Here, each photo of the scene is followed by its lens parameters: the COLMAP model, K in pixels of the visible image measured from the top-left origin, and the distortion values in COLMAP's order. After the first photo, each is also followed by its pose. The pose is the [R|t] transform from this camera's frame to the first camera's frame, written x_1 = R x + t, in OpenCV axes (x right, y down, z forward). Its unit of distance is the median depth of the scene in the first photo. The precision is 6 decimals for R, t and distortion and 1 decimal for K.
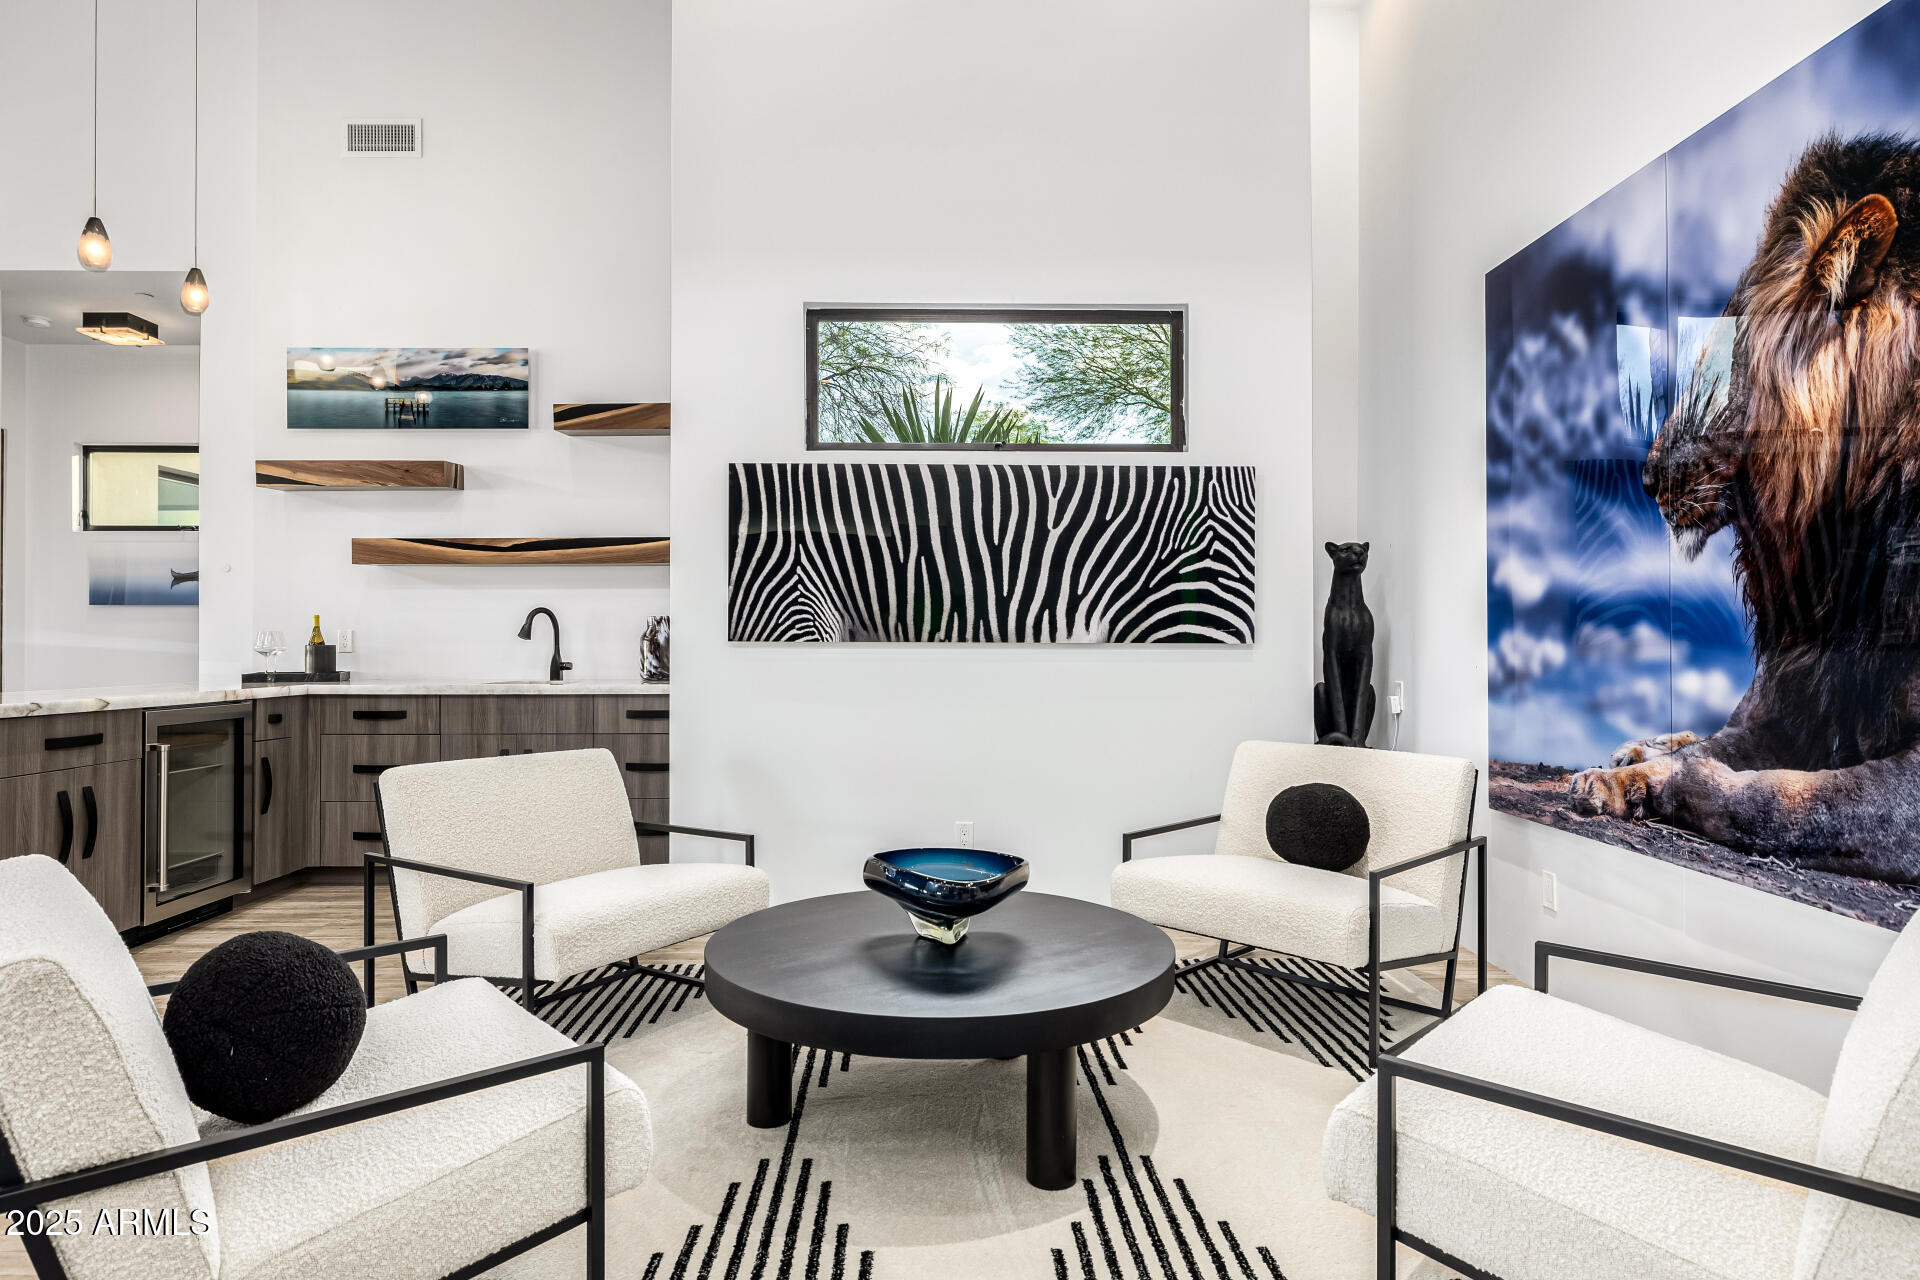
lens RADIAL K [[1083.9, 0, 991.6], [0, 1083.9, 632.6], [0, 0, 1]] dist [0.002378, -0.001244]
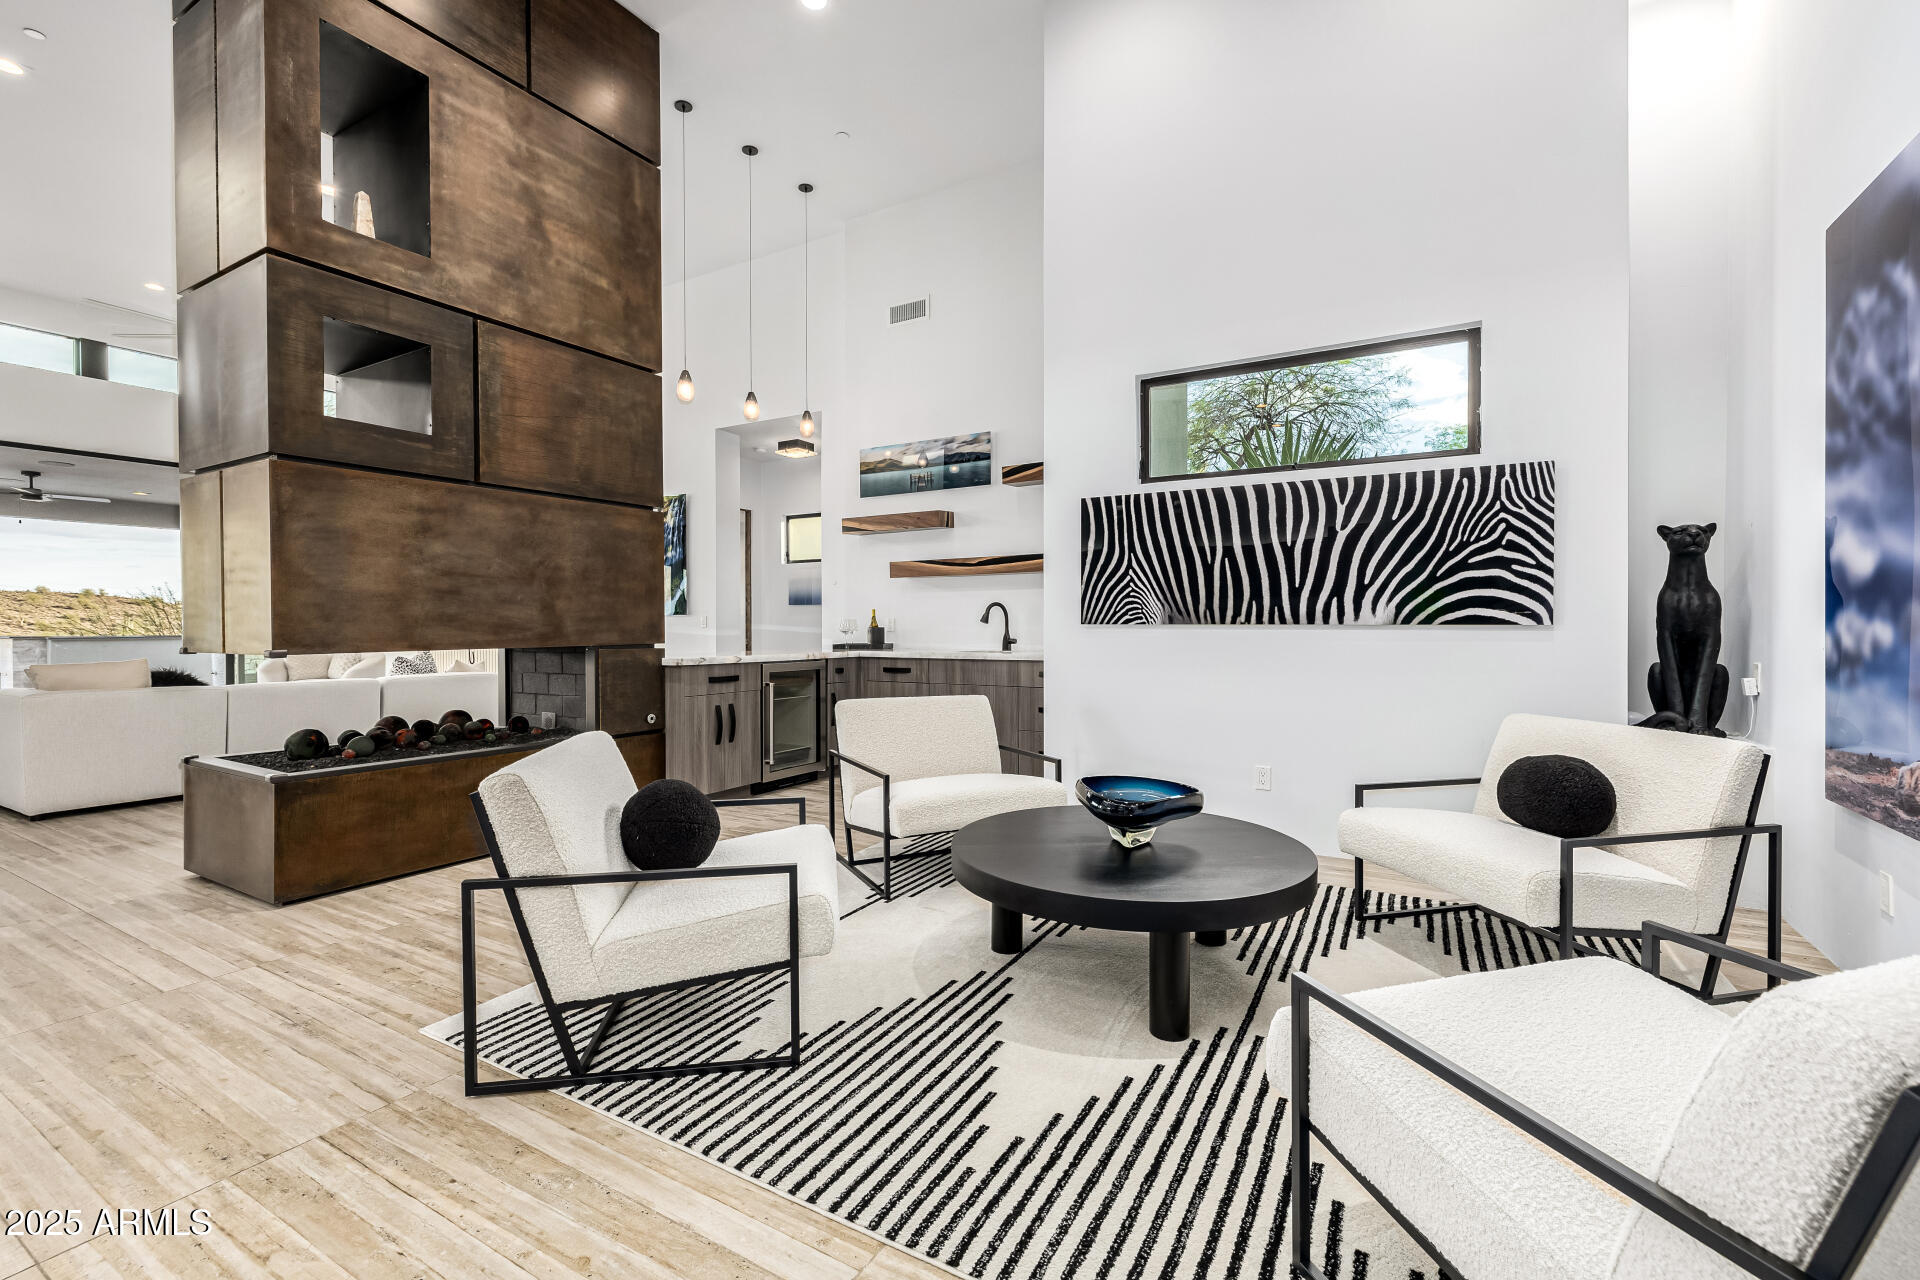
lens RADIAL K [[808.2, 0, 997.6], [0, 808.2, 630.1], [0, 0, 1]] dist [0.003908, -0.000249]
pose [[0.864691, 0.000564, -0.502305, 0.182534], [0.006818, 0.999894, 0.012860, 0.001345], [0.502259, -0.014545, 0.864595, 0.027748]]
